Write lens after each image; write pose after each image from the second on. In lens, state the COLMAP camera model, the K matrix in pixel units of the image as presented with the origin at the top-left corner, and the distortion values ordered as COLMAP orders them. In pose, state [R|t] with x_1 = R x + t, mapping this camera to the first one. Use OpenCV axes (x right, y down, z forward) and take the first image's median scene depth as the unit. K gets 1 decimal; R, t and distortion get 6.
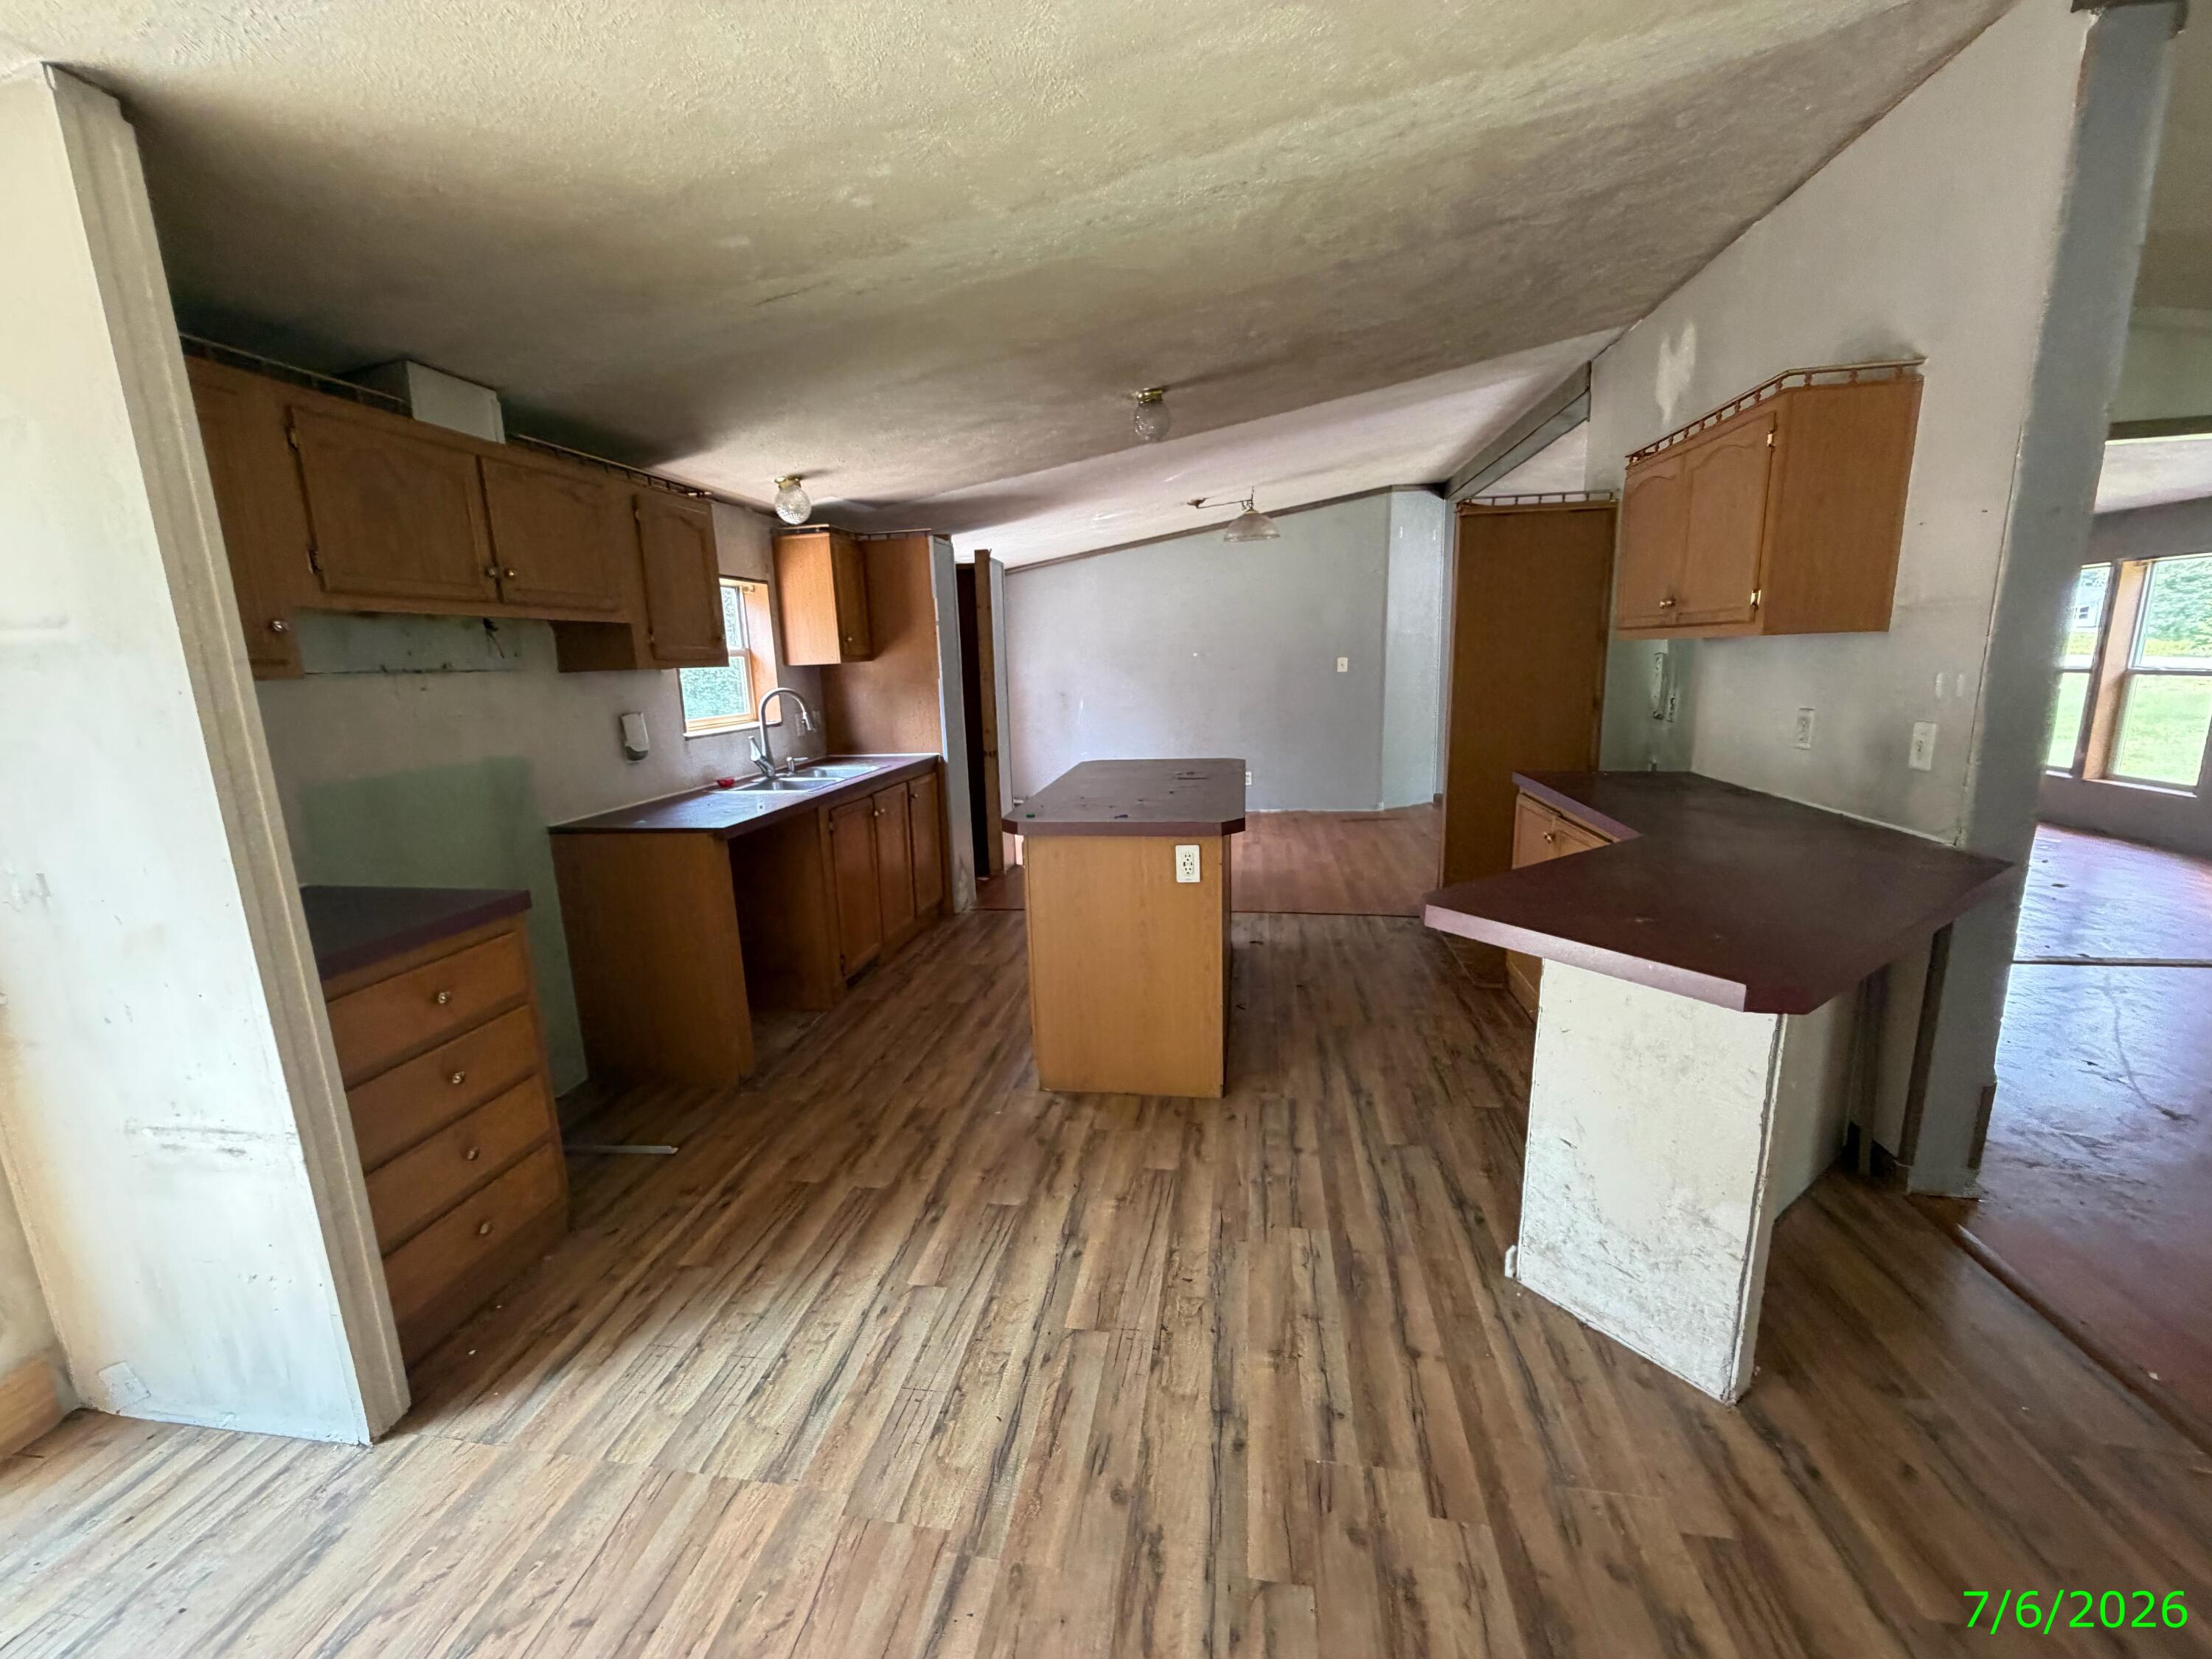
lens RADIAL K [[886.7, 0, 1100.6], [0, 886.7, 833.8], [0, 0, 1]] dist [0.000778, 0.000193]
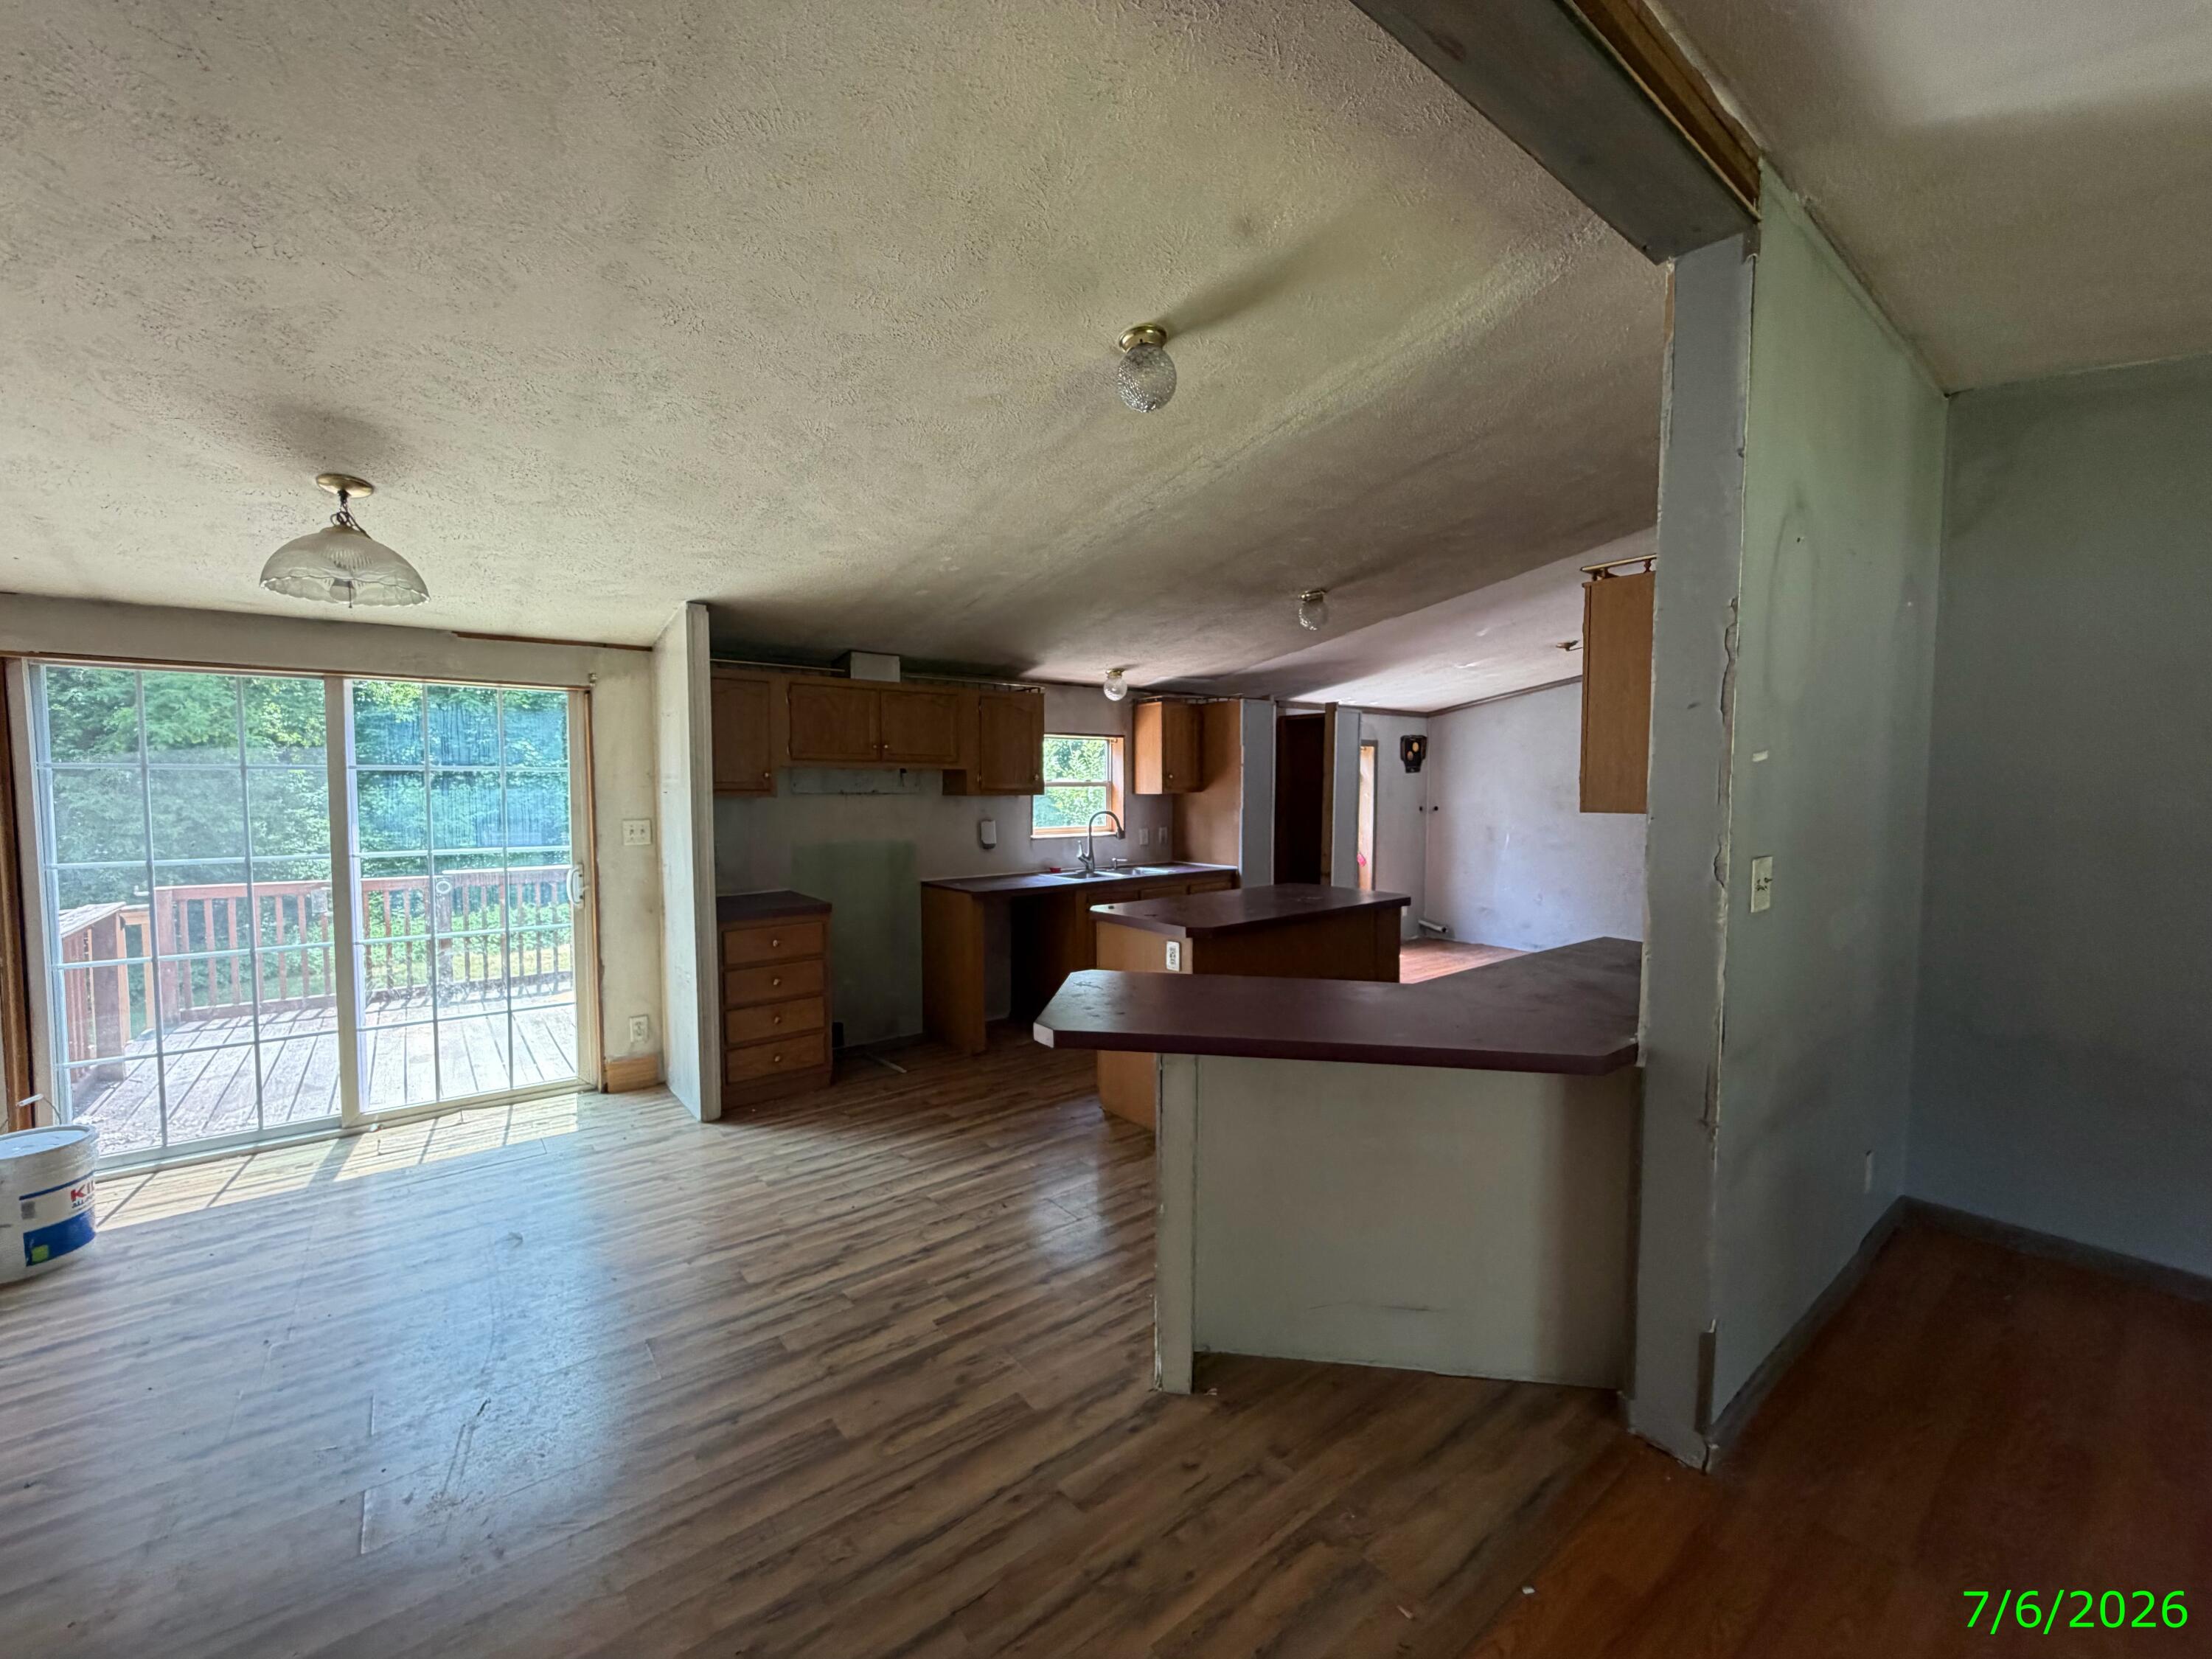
lens RADIAL K [[886.7, 0, 1100.6], [0, 886.7, 833.8], [0, 0, 1]] dist [0.000778, 0.000193]
pose [[0.737892, 0.069438, -0.671337, 1.124537], [-0.154028, 0.985769, -0.067338, -0.051191], [0.657108, 0.153092, 0.738087, -0.116763]]
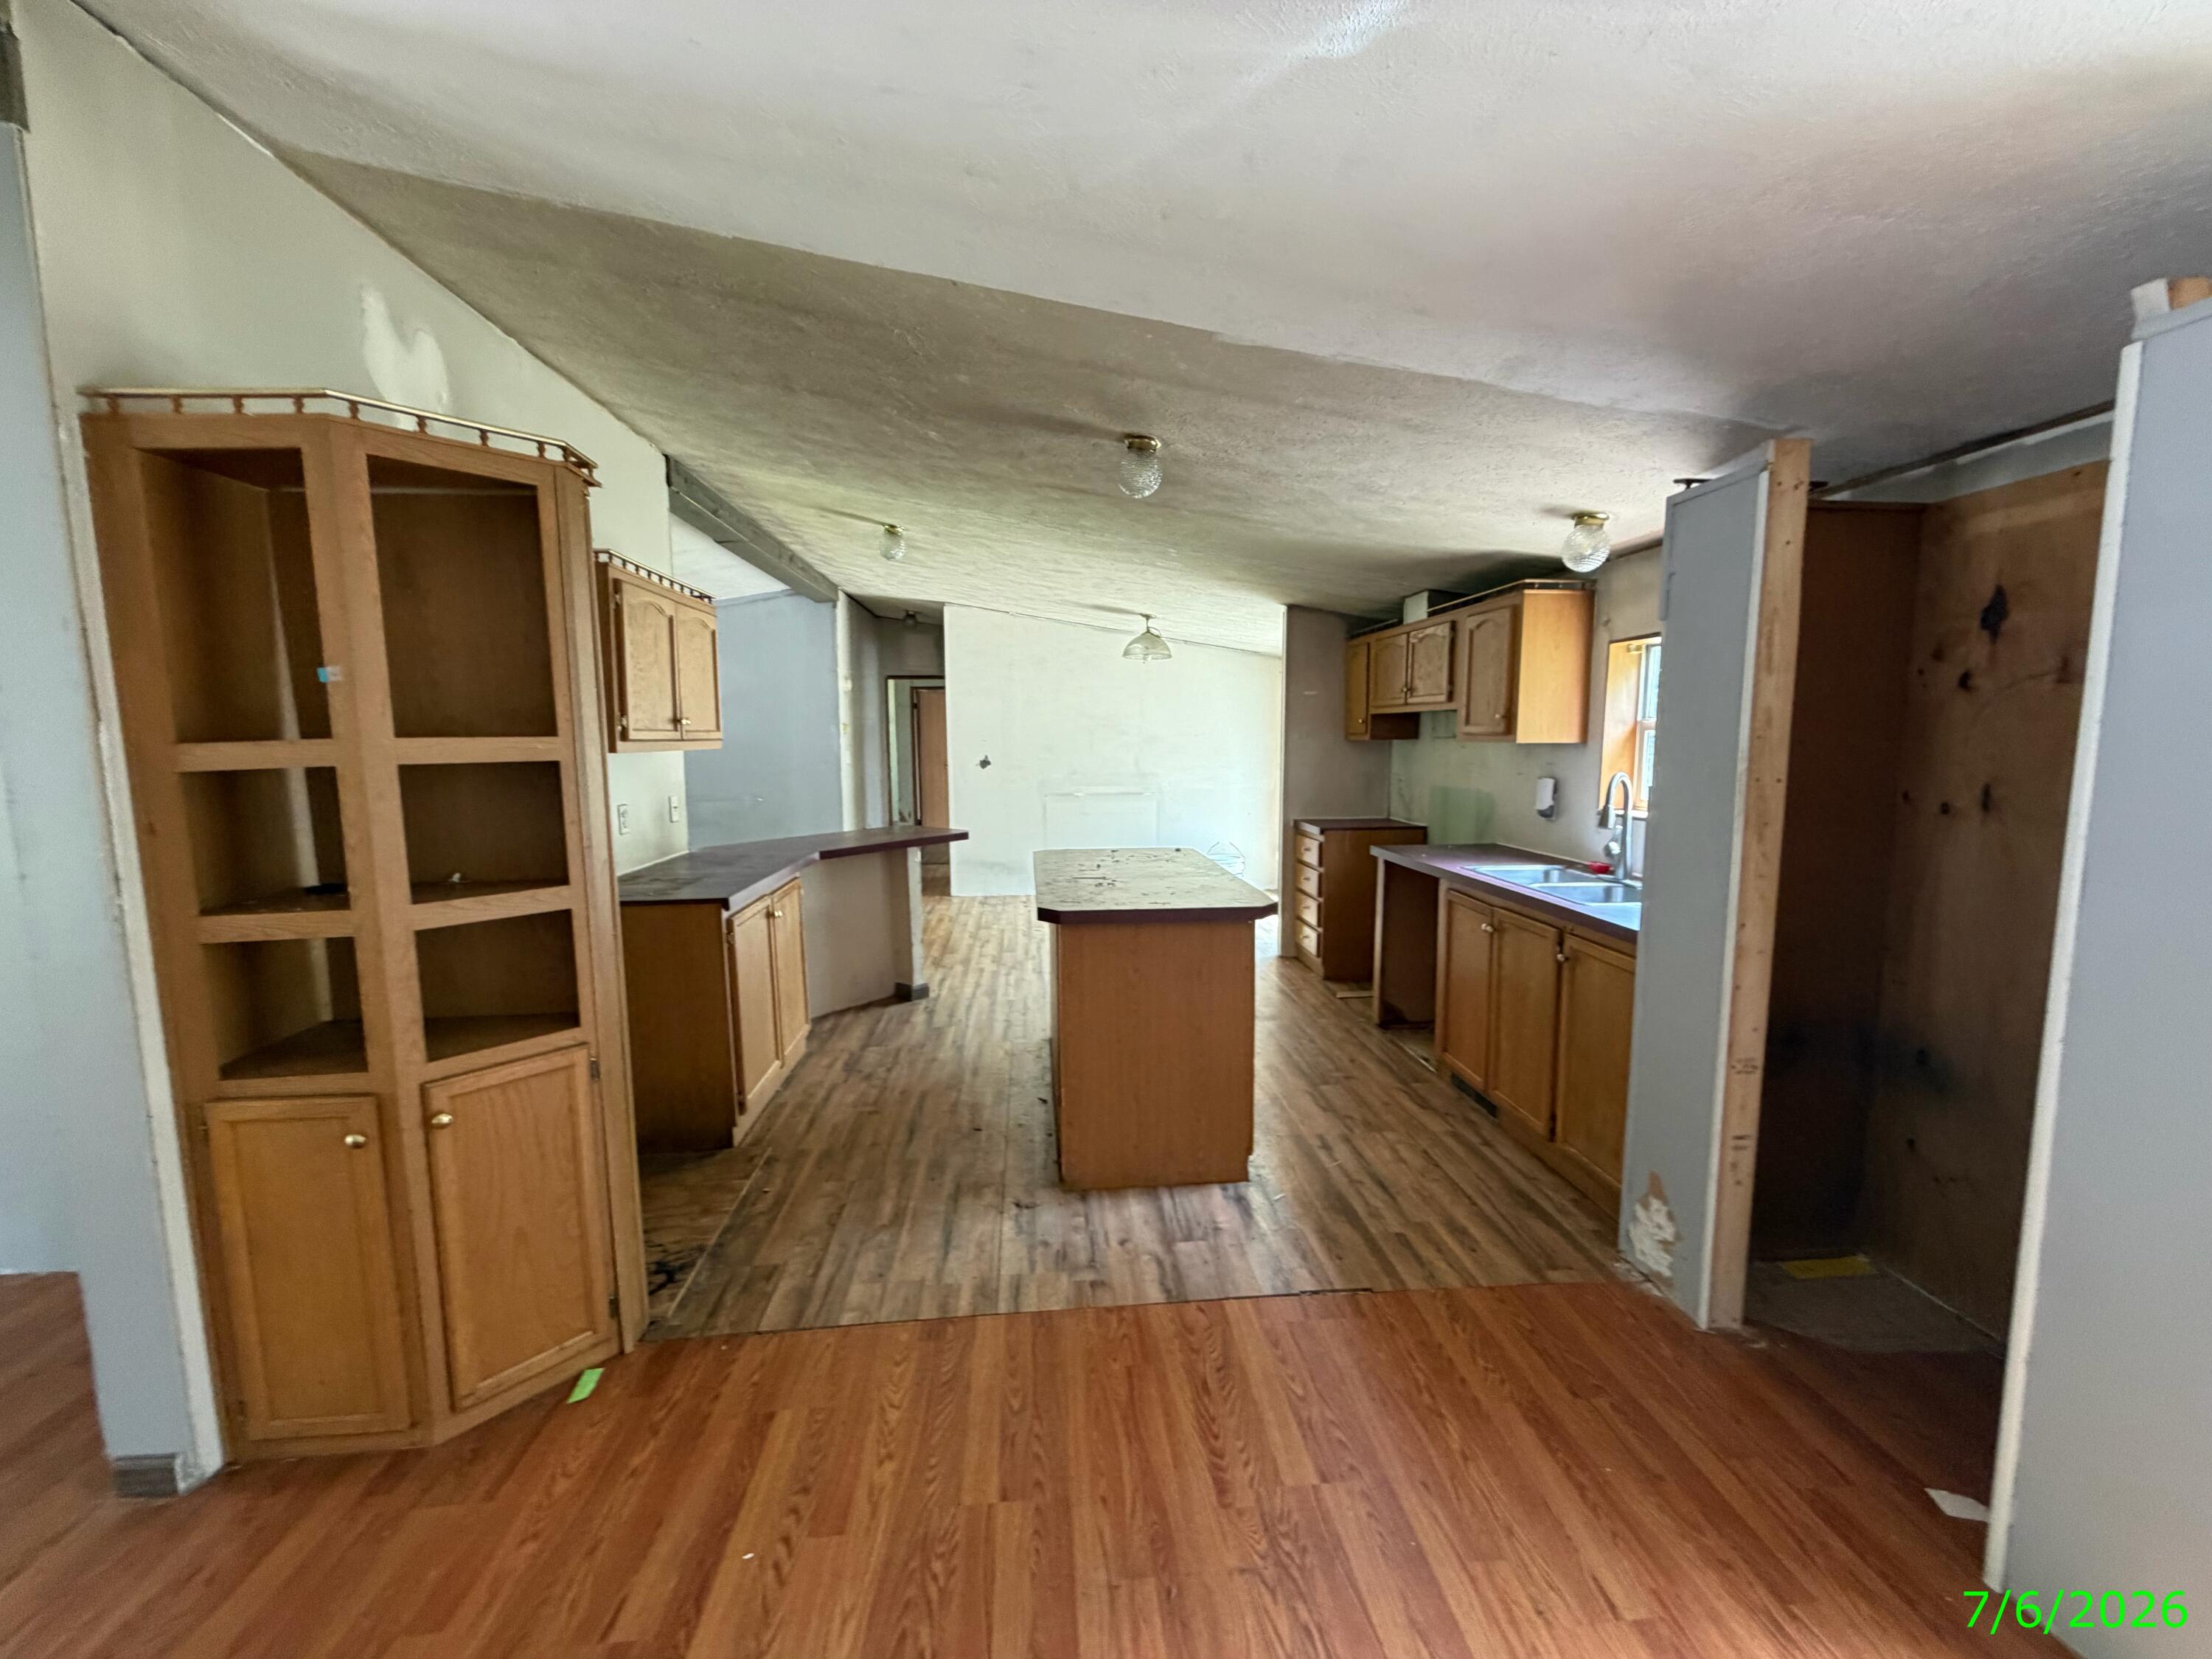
lens RADIAL K [[886.7, 0, 1100.6], [0, 886.7, 833.8], [0, 0, 1]] dist [0.000778, 0.000193]
pose [[-0.969322, 0.066879, -0.236521, 0.504906], [-0.009339, 0.951555, 0.307337, -0.640487], [0.245617, 0.300117, -0.921738, 2.991793]]
